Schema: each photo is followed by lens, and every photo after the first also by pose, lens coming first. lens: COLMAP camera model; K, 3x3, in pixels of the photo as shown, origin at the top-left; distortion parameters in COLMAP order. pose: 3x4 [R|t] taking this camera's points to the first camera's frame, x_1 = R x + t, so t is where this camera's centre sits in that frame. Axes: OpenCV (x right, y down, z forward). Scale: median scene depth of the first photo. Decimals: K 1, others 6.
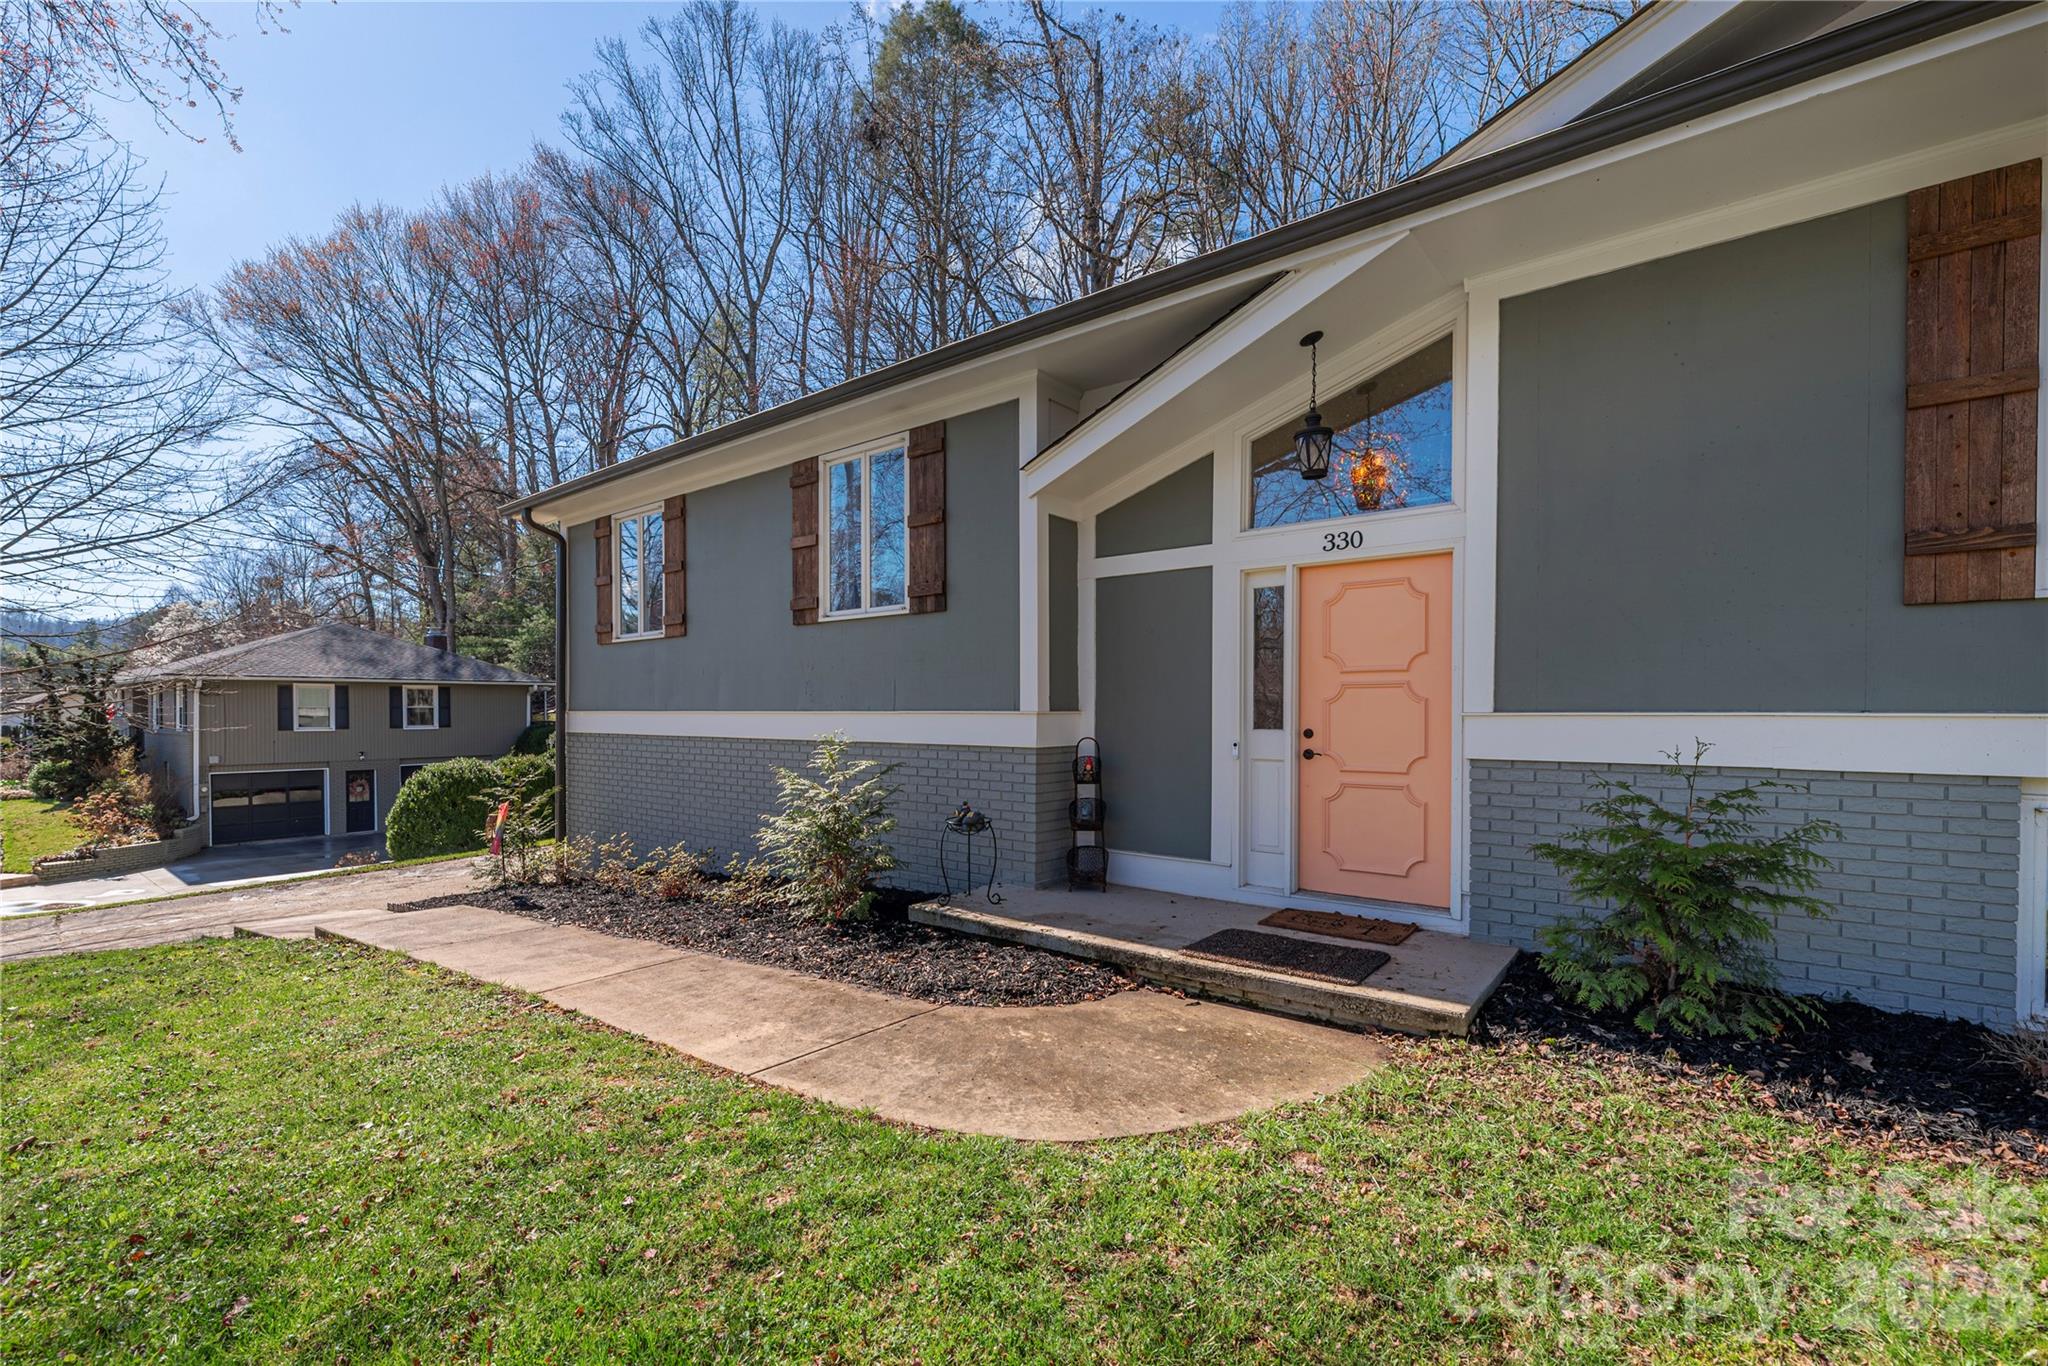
lens RADIAL K [[877.3, 0, 1019.7], [0, 877.3, 712.9], [0, 0, 1]] dist [-0.003328, 0.000669]
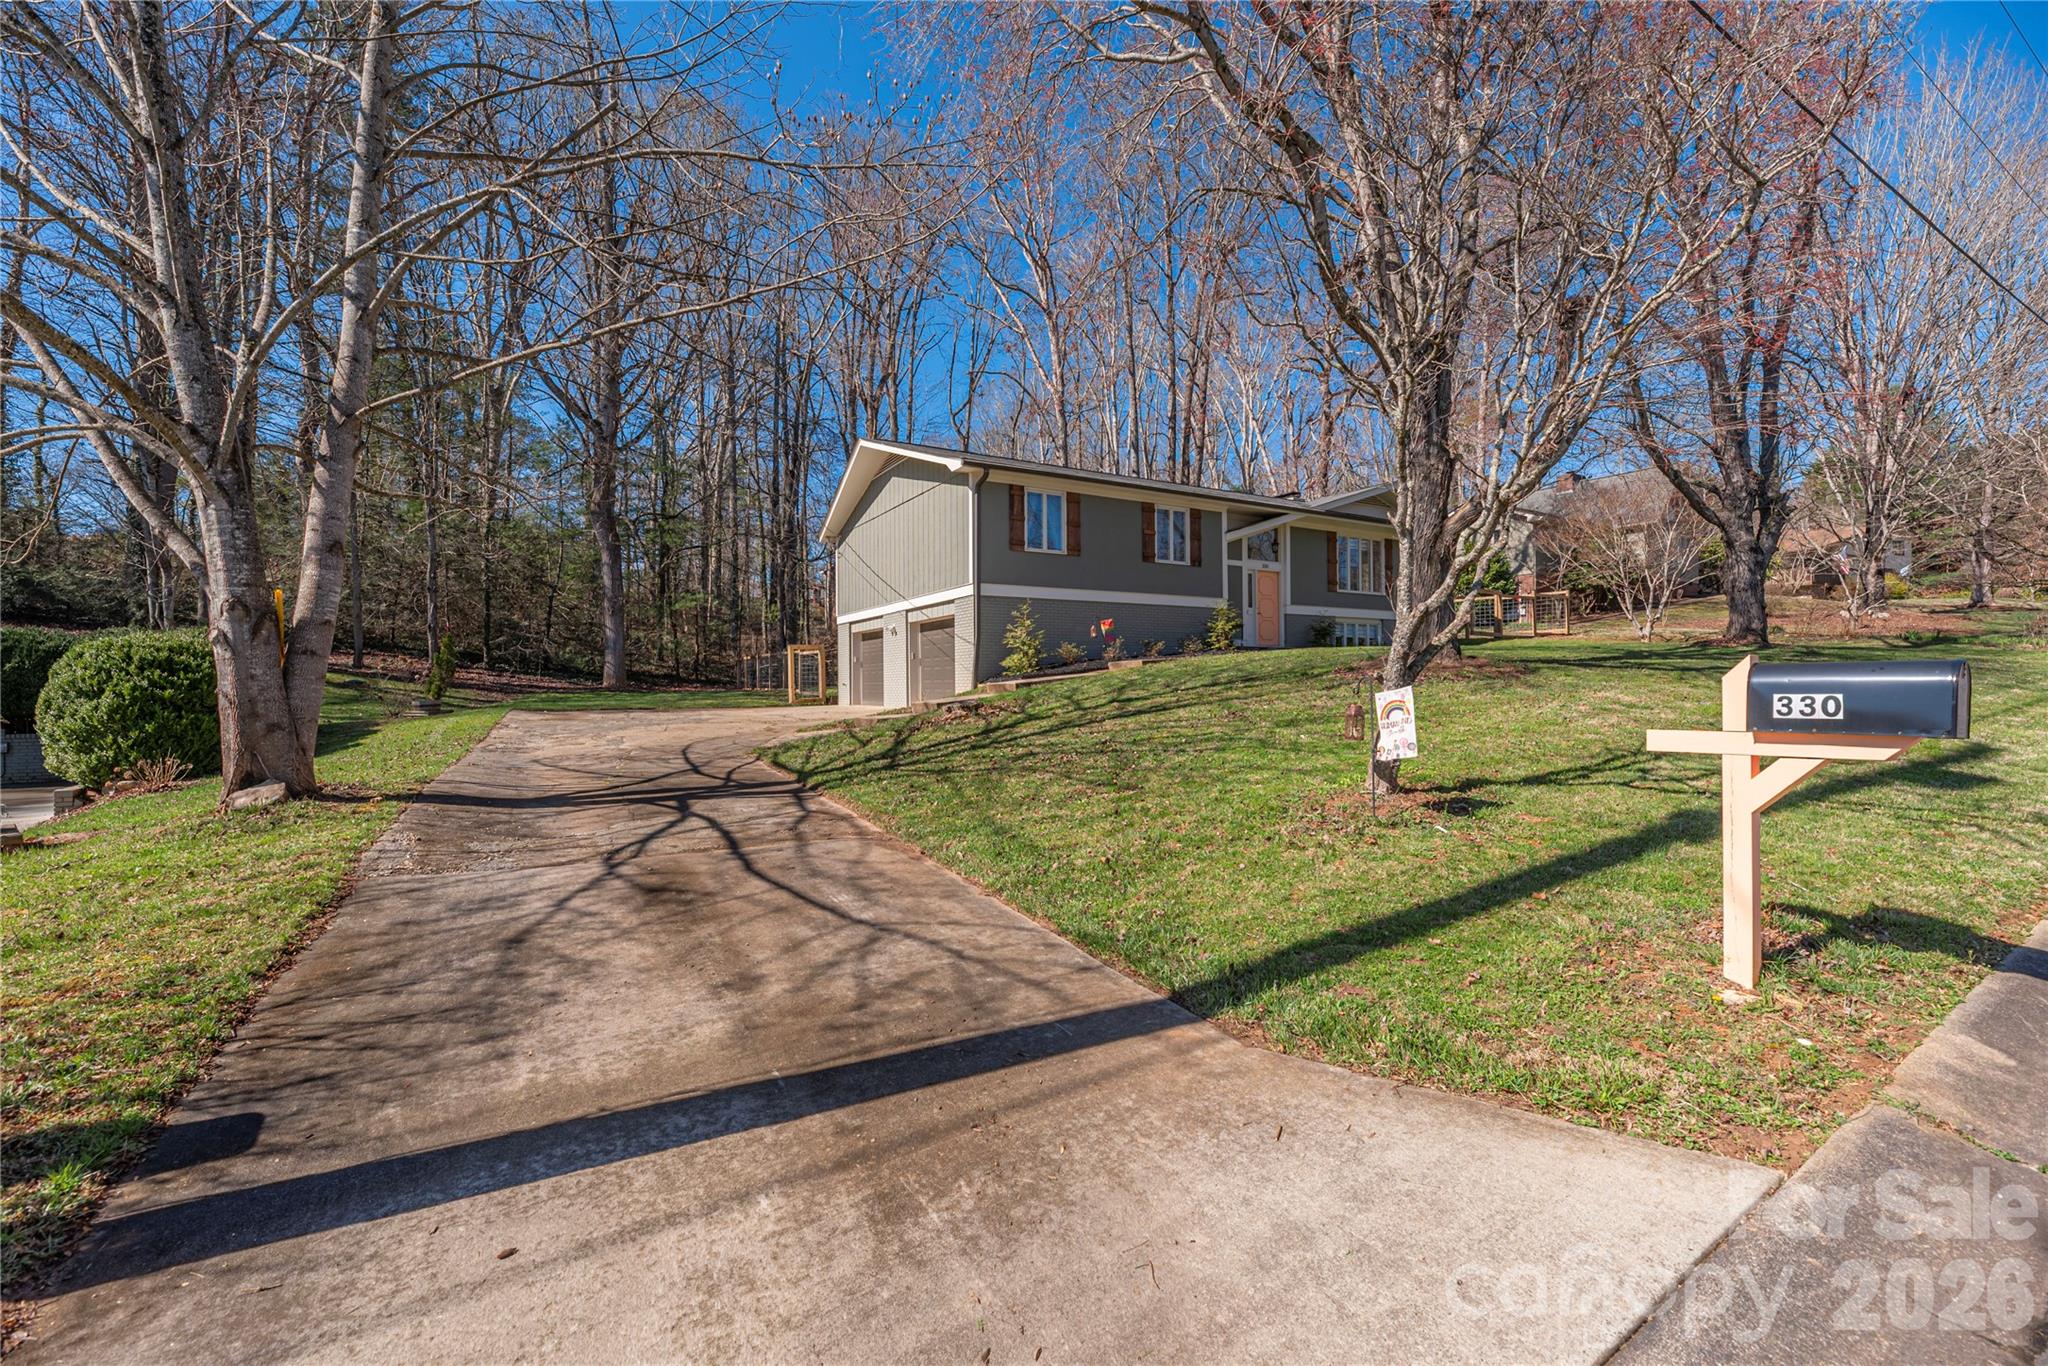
lens RADIAL K [[841.6, 0, 1028.8], [0, 841.6, 675.7], [0, 0, 1]] dist [0.000812, 0.000443]
pose [[0.351788, -0.001516, 0.936078, -2.864153], [-0.000313, 0.999998, 0.001737, 0.252810], [-0.936080, -0.000904, 0.351787, 0.420205]]
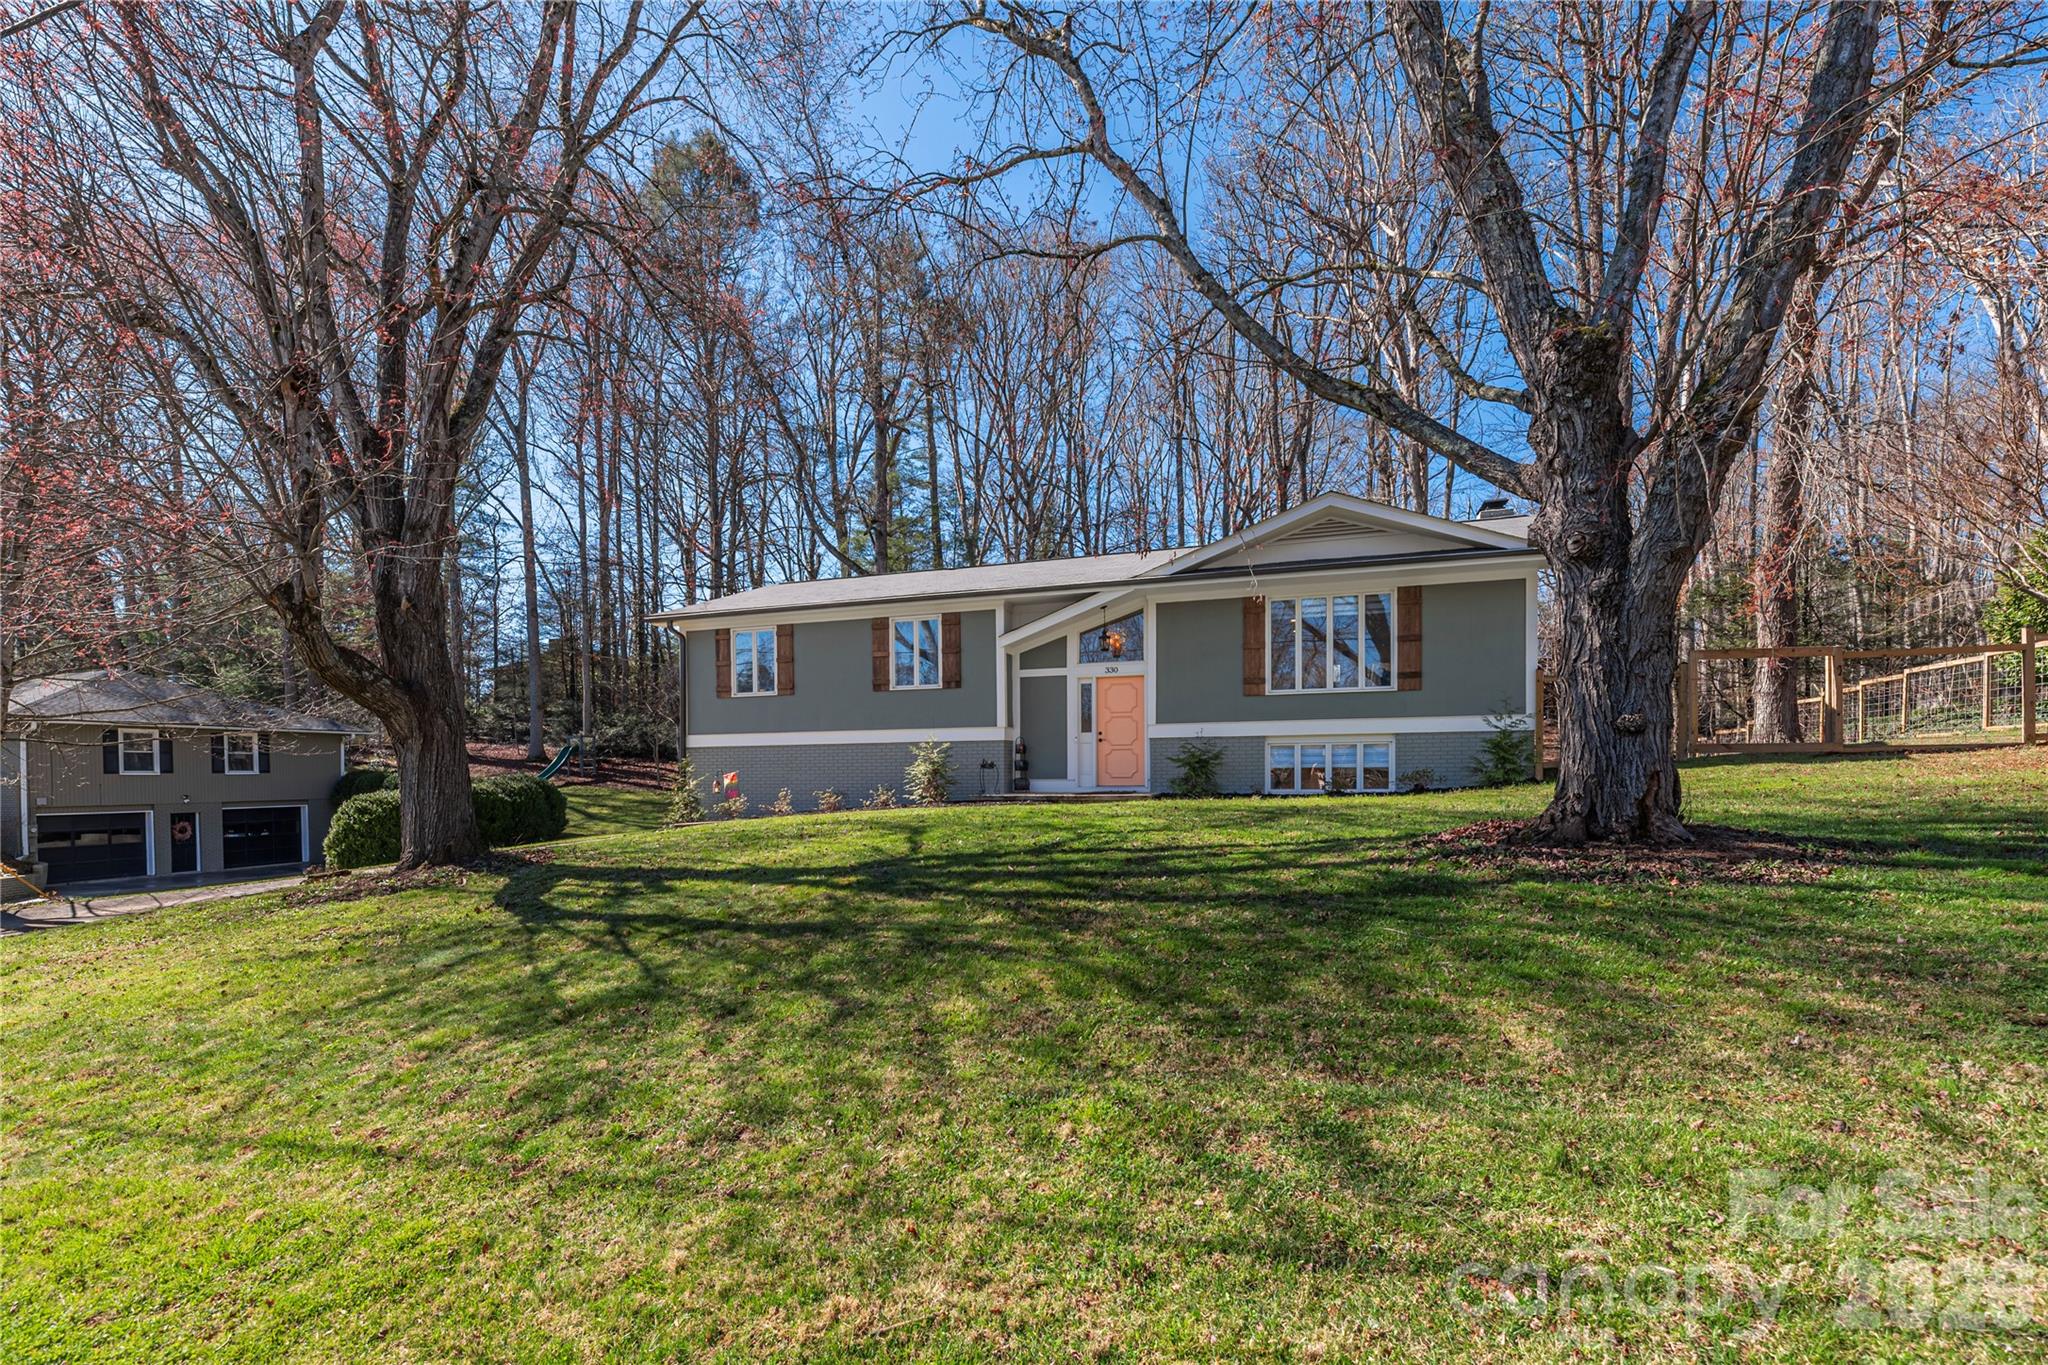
lens RADIAL K [[841.6, 0, 1029.0], [0, 841.6, 786.5], [0, 0, 1]] dist [0.000812, 0.000443]
pose [[0.930462, -0.017961, 0.365949, -0.683192], [0.012281, 0.999765, 0.017843, 0.108158], [-0.366183, -0.012108, 0.930464, -1.138536]]
